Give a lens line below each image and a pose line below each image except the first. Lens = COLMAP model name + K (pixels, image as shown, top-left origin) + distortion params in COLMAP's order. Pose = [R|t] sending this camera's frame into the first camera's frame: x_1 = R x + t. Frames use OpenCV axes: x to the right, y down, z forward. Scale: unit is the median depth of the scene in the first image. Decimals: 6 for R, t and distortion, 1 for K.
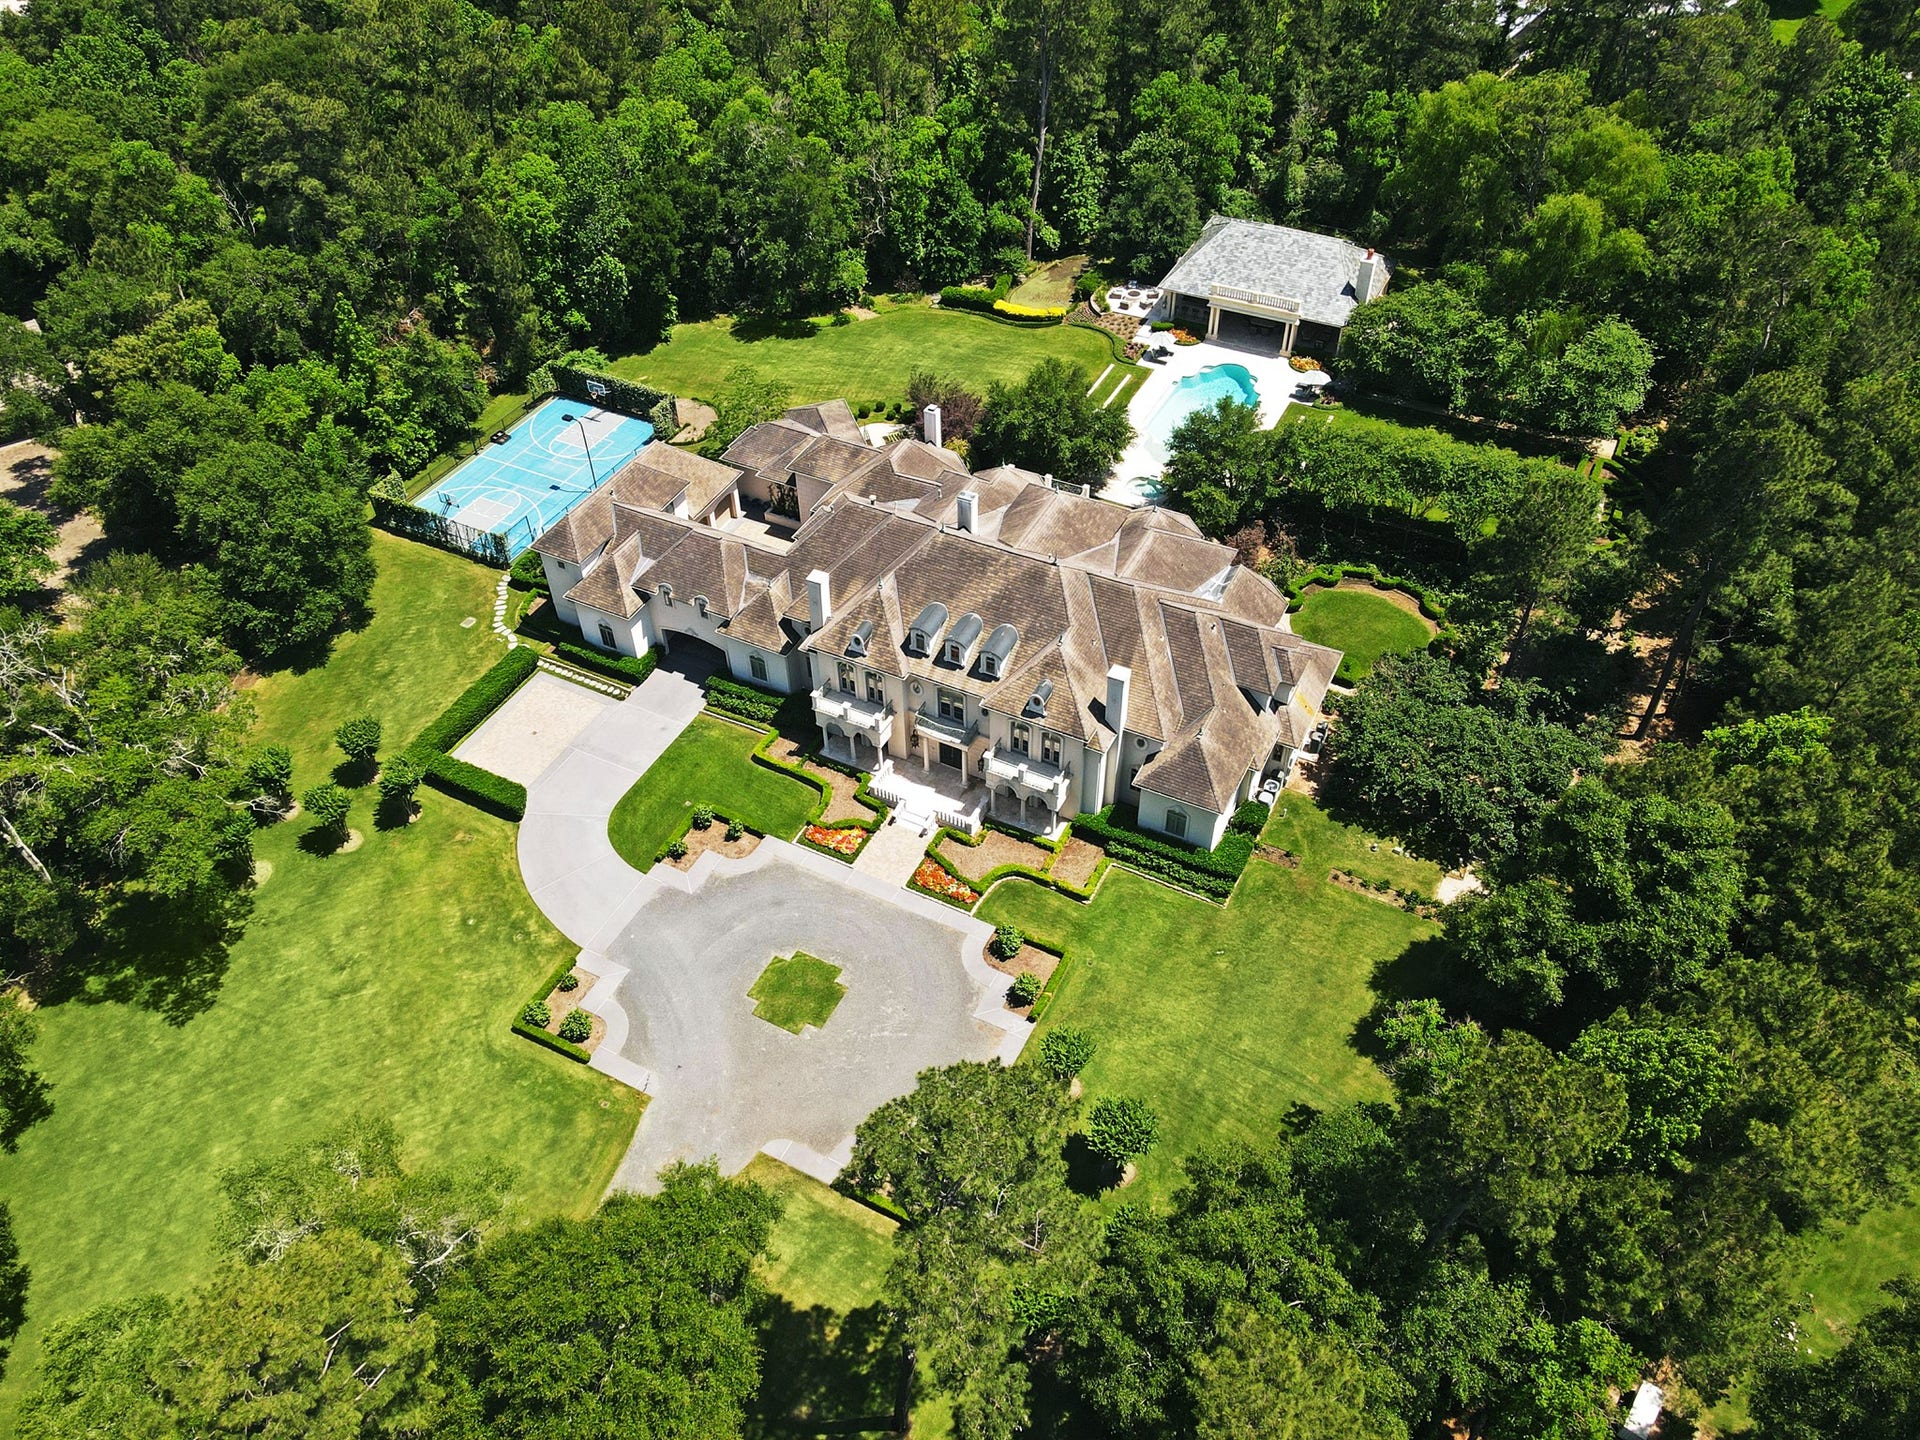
lens RADIAL K [[1389.1, 0, 960.0], [0, 1389.1, 720.0], [0, 0, 1]] dist [-0.003467, 0.055308]
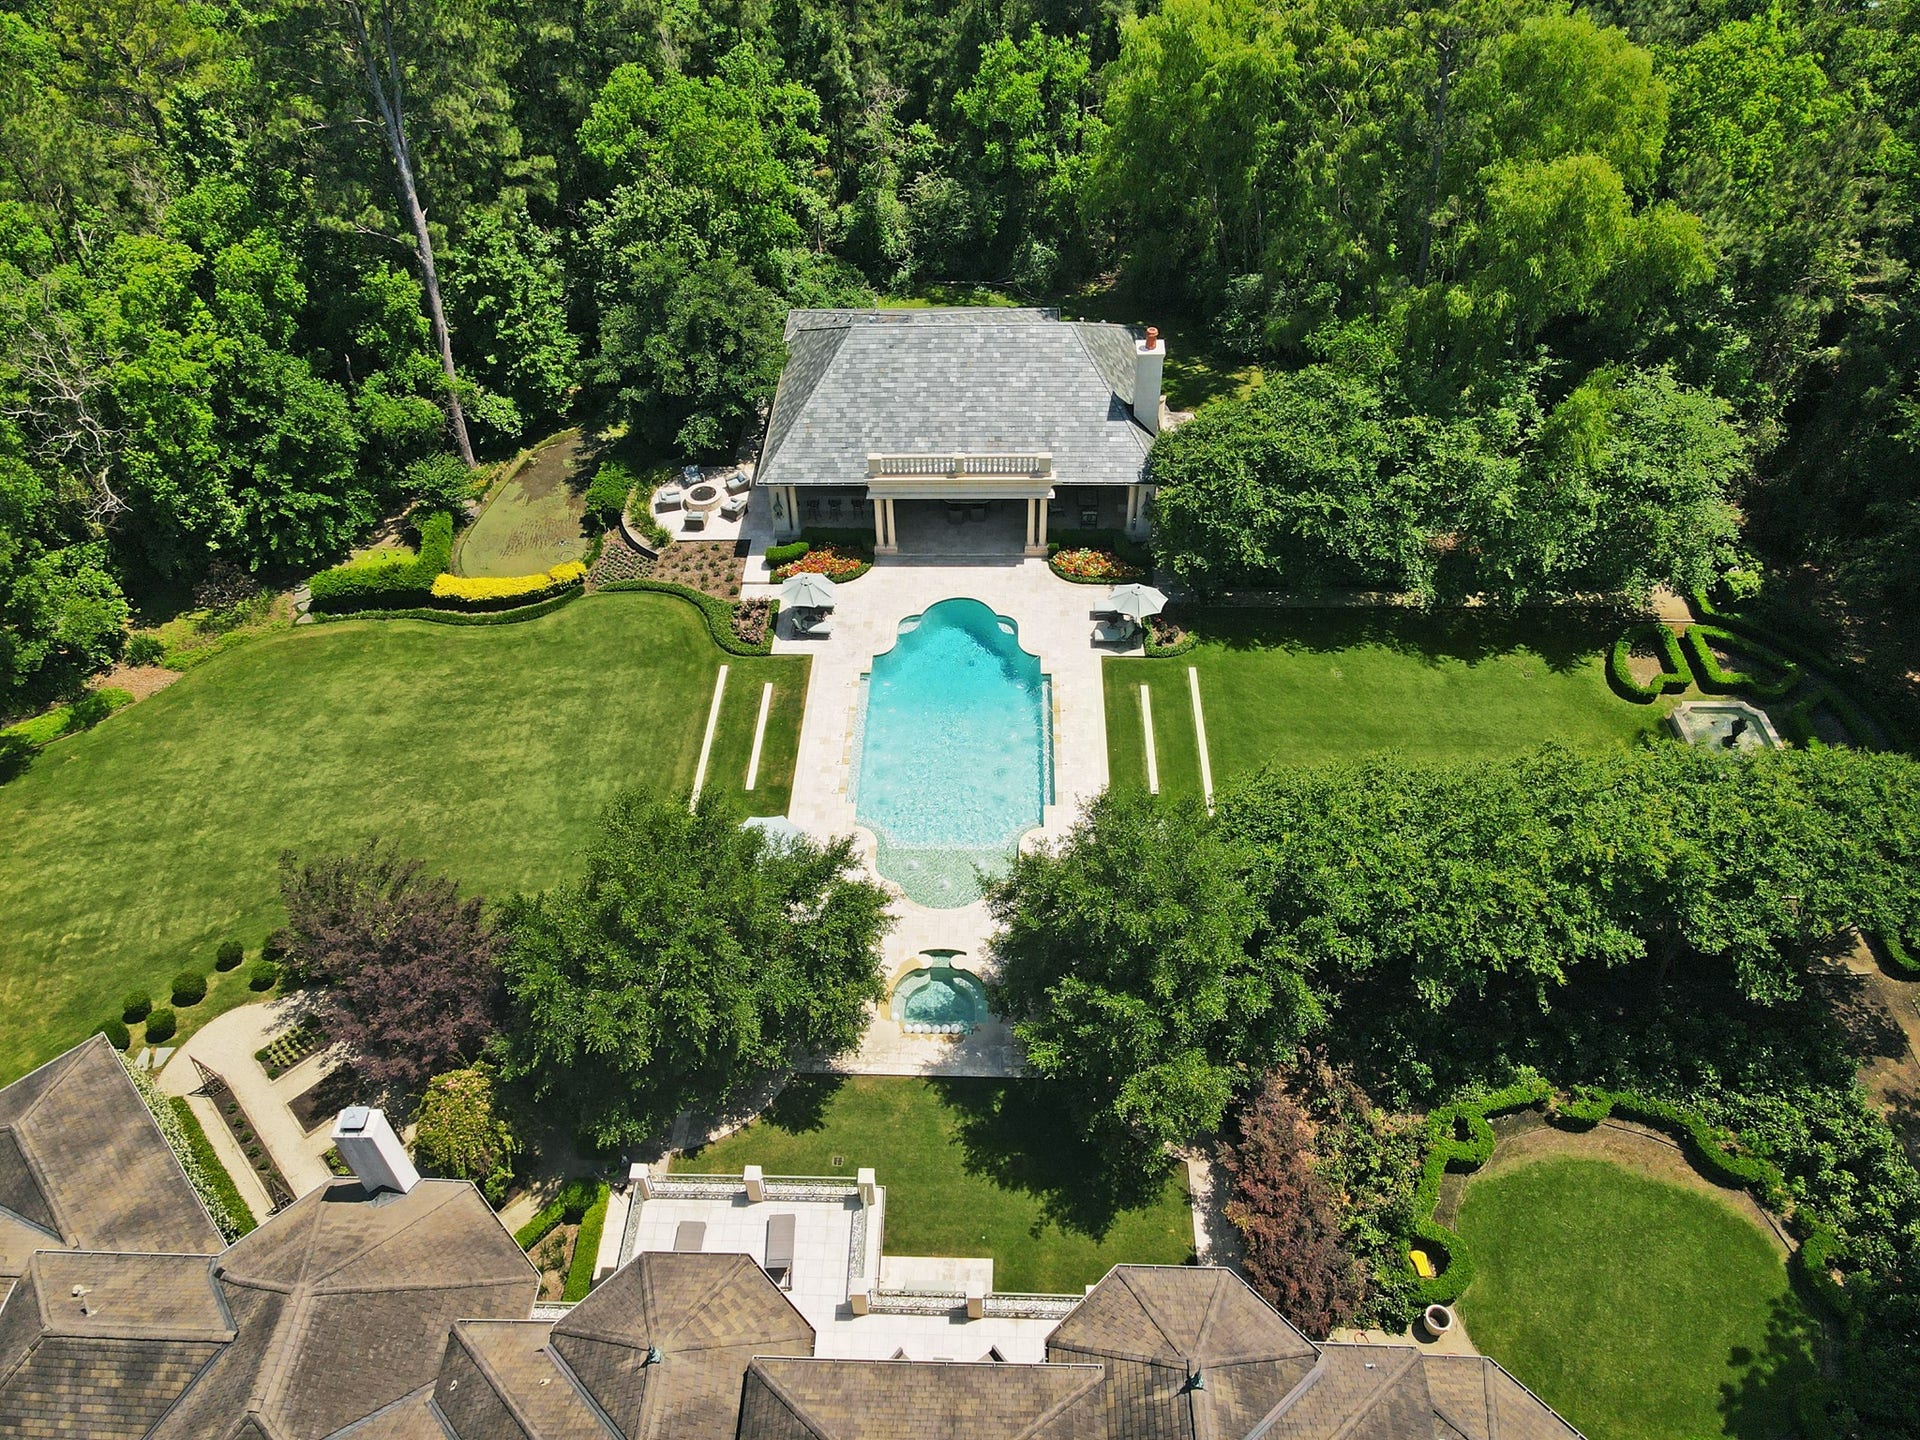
lens RADIAL K [[1389.1, 0, 960.0], [0, 1389.1, 720.0], [0, 0, 1]] dist [-0.003467, 0.055308]
pose [[0.903496, -0.299783, 0.306309, 0.028585], [0.302329, 0.952351, 0.040305, -0.217319], [-0.303797, 0.056191, 0.951078, 0.483962]]
